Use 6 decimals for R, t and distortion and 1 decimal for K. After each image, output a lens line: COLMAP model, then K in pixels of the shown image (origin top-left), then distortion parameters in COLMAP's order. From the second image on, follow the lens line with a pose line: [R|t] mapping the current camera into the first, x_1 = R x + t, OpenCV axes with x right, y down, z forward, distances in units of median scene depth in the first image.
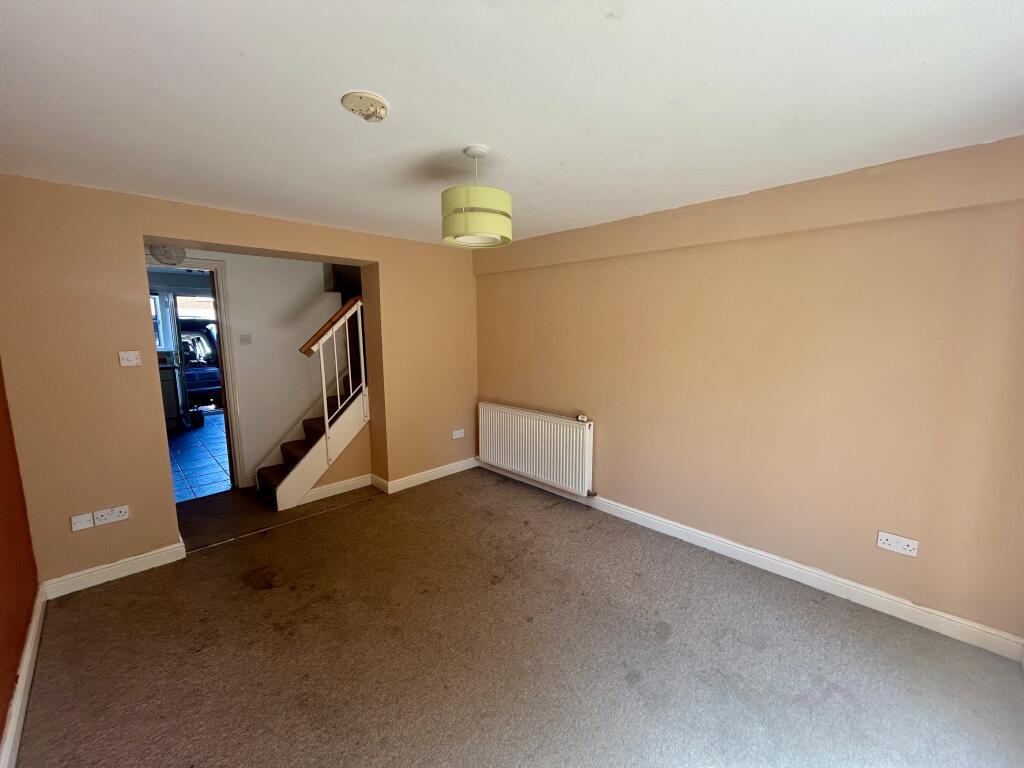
lens RADIAL K [[411.6, 0, 508.9], [0, 411.6, 381.9], [0, 0, 1]] dist [-0.001132, -0.000033]
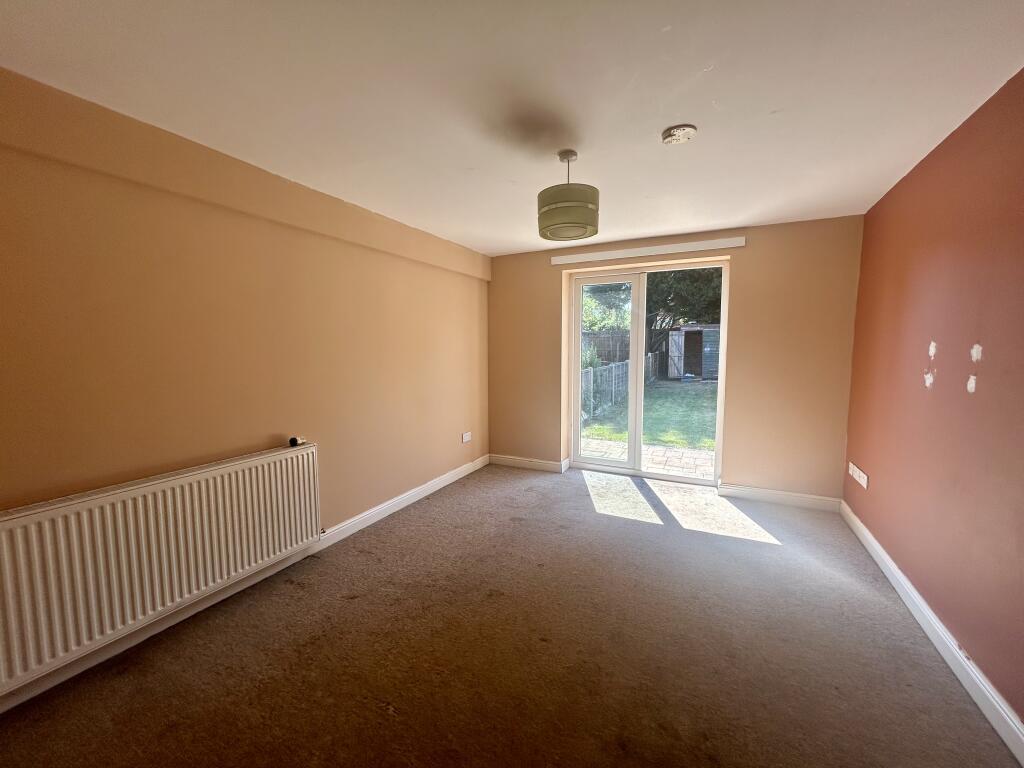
lens RADIAL K [[411.6, 0, 511.5], [0, 411.6, 385.7], [0, 0, 1]] dist [-0.001132, -0.000033]
pose [[-0.326218, -0.082483, 0.941689, -0.771524], [0.129799, 0.982842, 0.131053, -0.066630], [-0.936341, 0.164982, -0.309915, 1.070713]]
